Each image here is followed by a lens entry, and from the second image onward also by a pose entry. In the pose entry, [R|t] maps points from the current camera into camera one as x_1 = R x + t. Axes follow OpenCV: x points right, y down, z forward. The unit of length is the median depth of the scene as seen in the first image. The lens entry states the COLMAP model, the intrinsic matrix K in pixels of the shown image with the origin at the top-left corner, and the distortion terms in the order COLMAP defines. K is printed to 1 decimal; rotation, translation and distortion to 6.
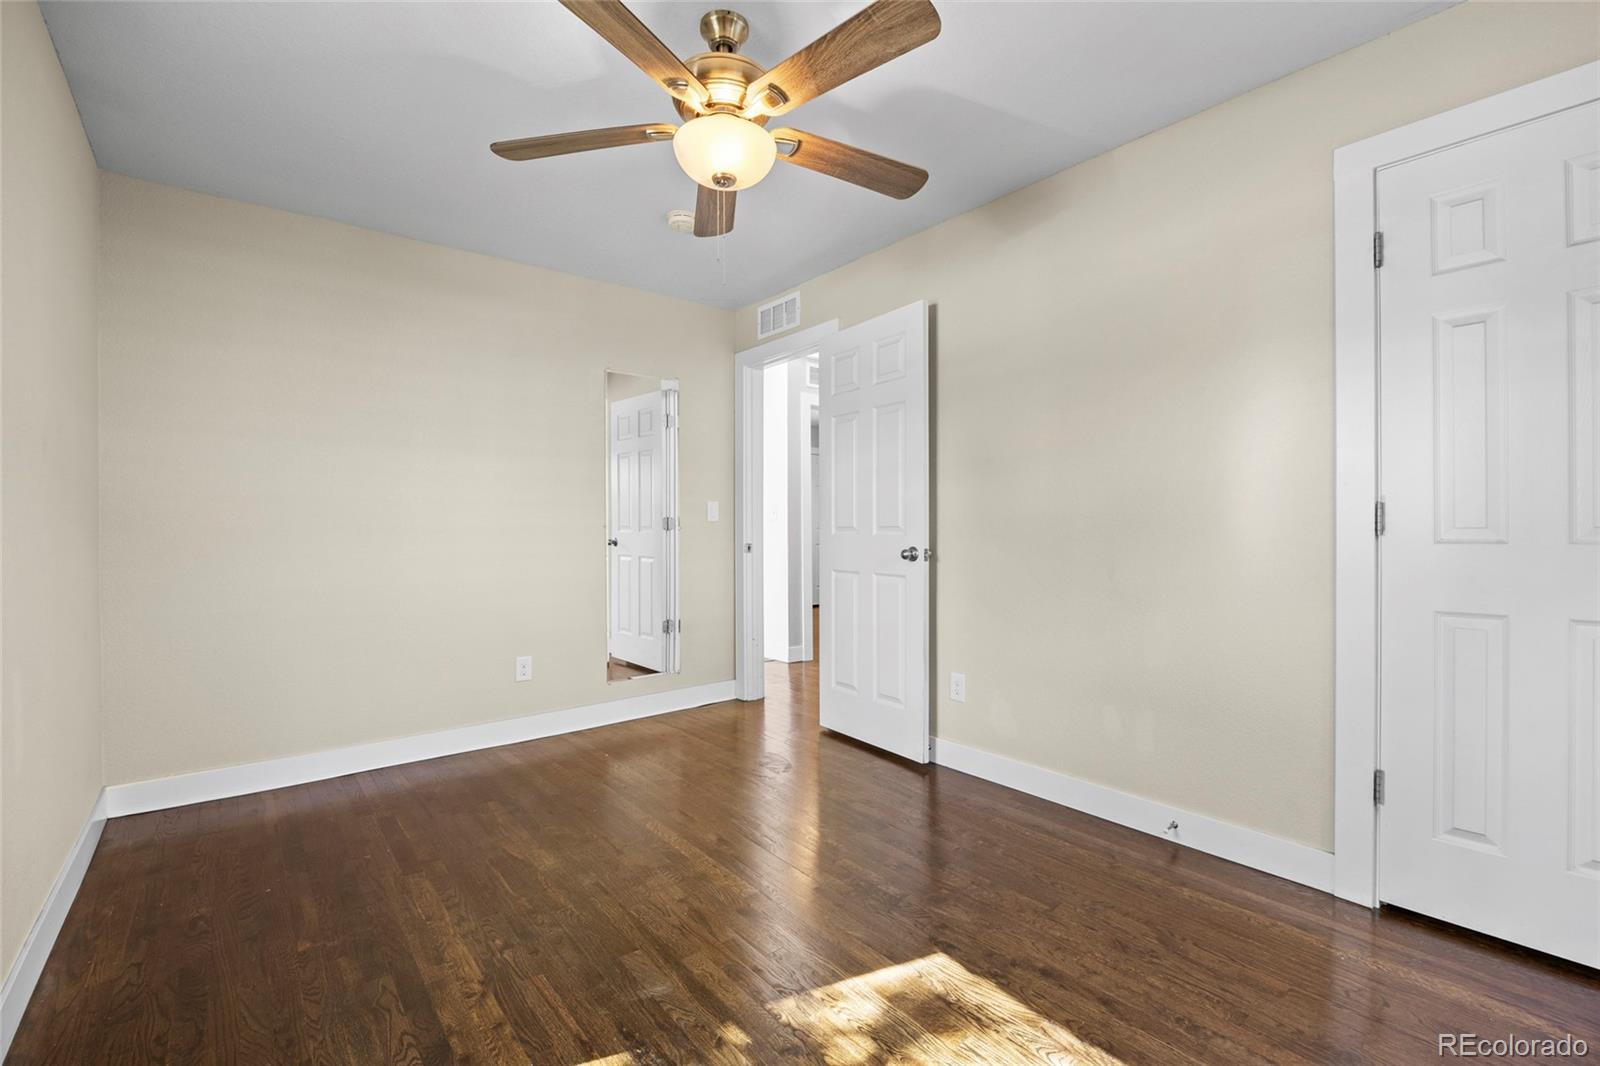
lens RADIAL K [[704.7, 0, 796.0], [0, 704.7, 532.3], [0, 0, 1]] dist [-0.010177, -0.001320]
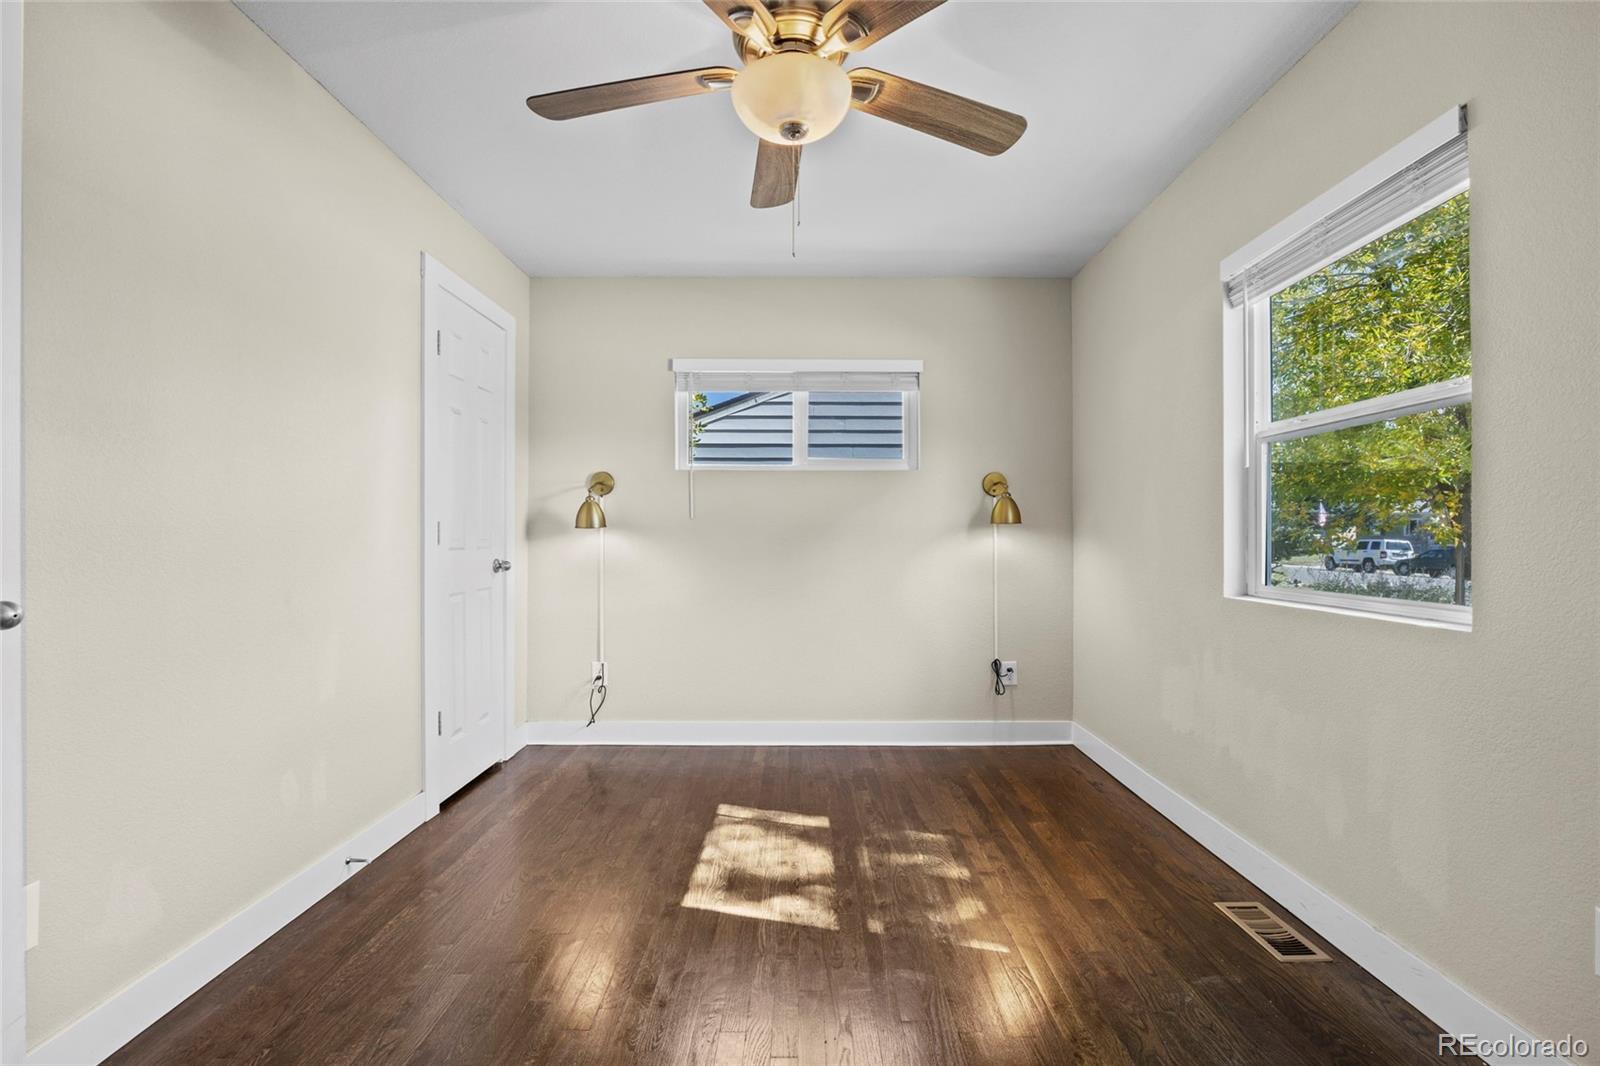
lens RADIAL K [[704.7, 0, 798.4], [0, 704.7, 541.4], [0, 0, 1]] dist [-0.010177, -0.001320]
pose [[-0.780863, 0.005024, 0.624682, -0.716576], [0.002585, 0.999985, -0.004812, 0.000053], [-0.624696, -0.002143, -0.780865, 1.887266]]
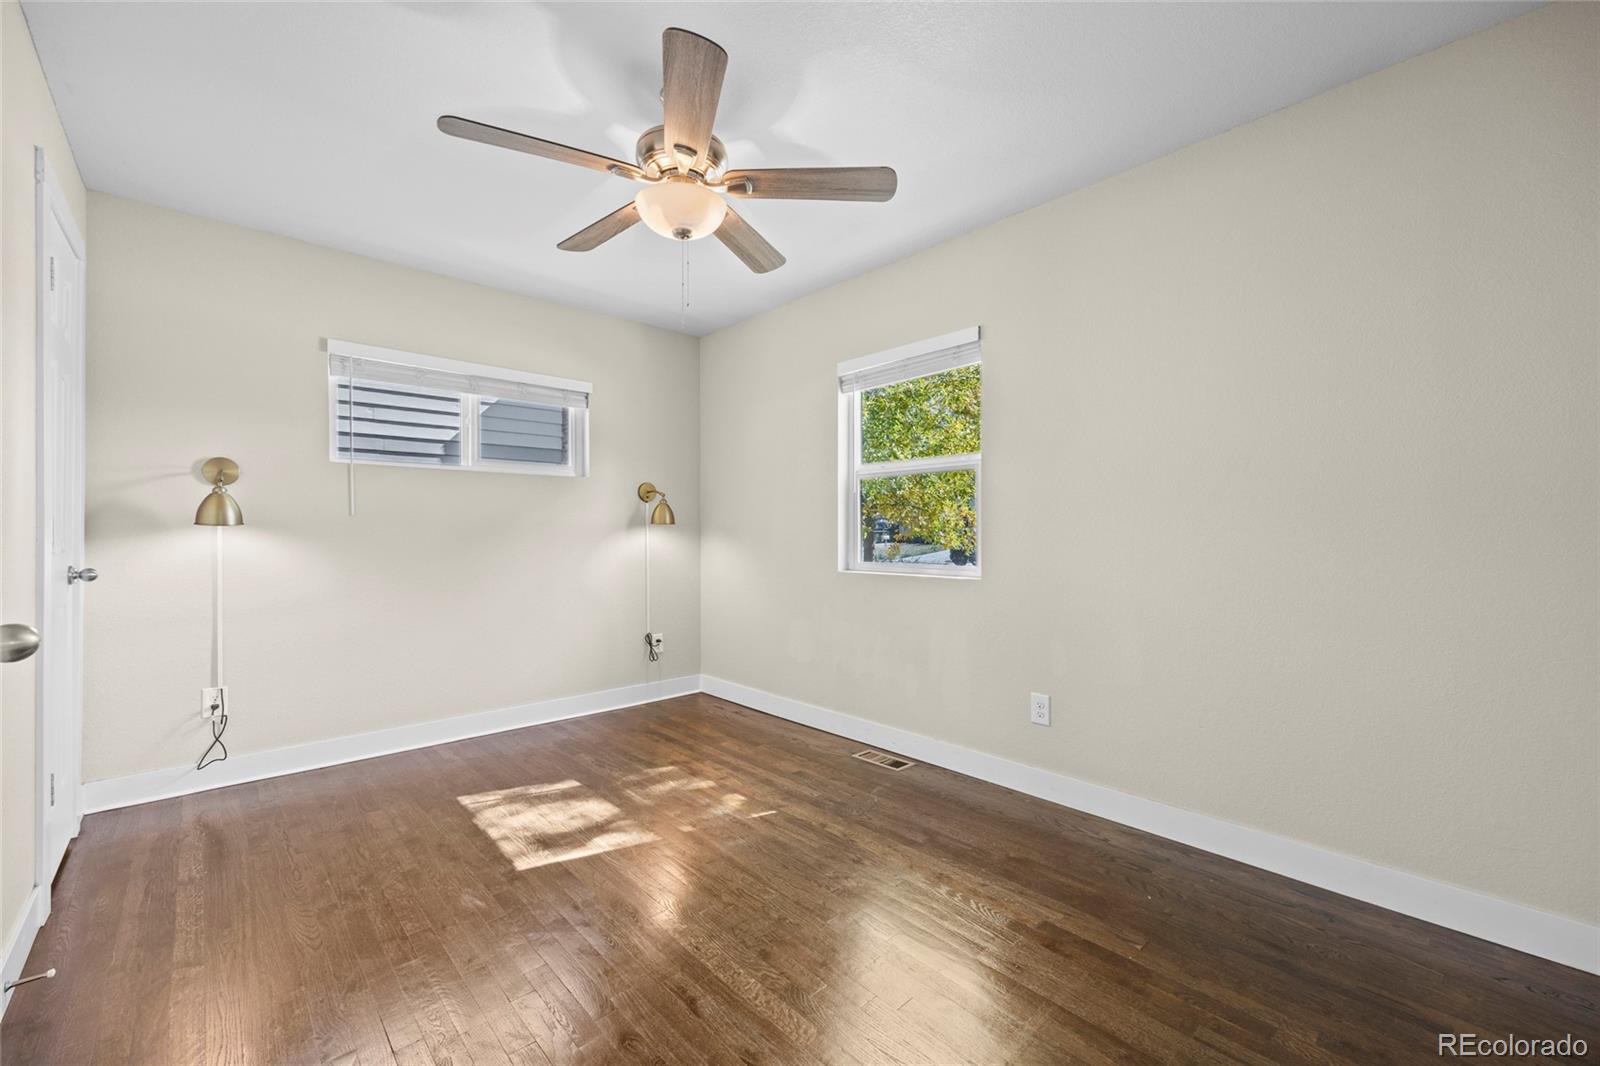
lens RADIAL K [[645.3, 0, 810.7], [0, 645.3, 540.4], [0, 0, 1]] dist [0.009236, -0.001864]
pose [[-0.997313, 0.012735, -0.072143, -0.263547], [0.012474, 0.999914, 0.004061, -0.003440], [0.072189, 0.003150, -0.997386, 2.336416]]
